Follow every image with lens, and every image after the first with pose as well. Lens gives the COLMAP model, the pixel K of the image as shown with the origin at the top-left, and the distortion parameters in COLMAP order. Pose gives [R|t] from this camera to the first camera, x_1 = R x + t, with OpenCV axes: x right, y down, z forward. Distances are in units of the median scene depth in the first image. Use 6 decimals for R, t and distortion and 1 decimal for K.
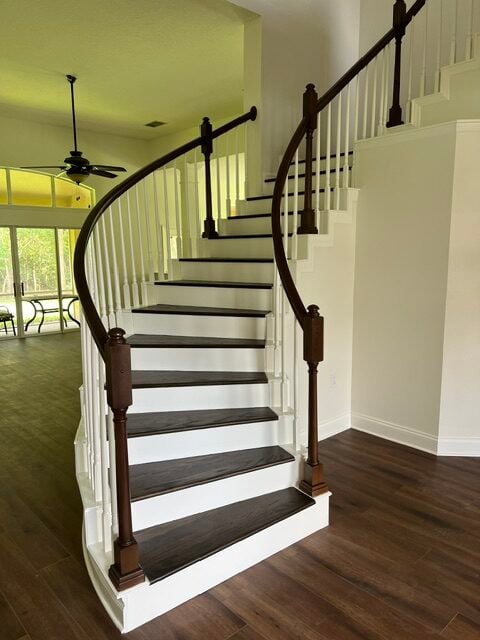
lens RADIAL K [[467.9, 0, 240.0], [0, 467.9, 320.0], [0, 0, 1]] dist [-0.000750, 0.000249]
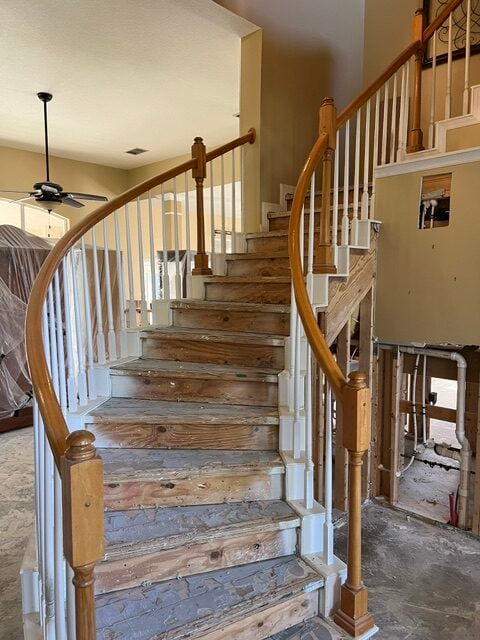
lens RADIAL K [[465.3, 0, 240.0], [0, 465.3, 320.0], [0, 0, 1]] dist [0.028511, -0.000756]
pose [[0.998647, 0.008733, 0.051266, -0.037776], [-0.005160, 0.997574, -0.069419, -0.035147], [-0.051747, 0.069061, 0.996269, 0.153867]]
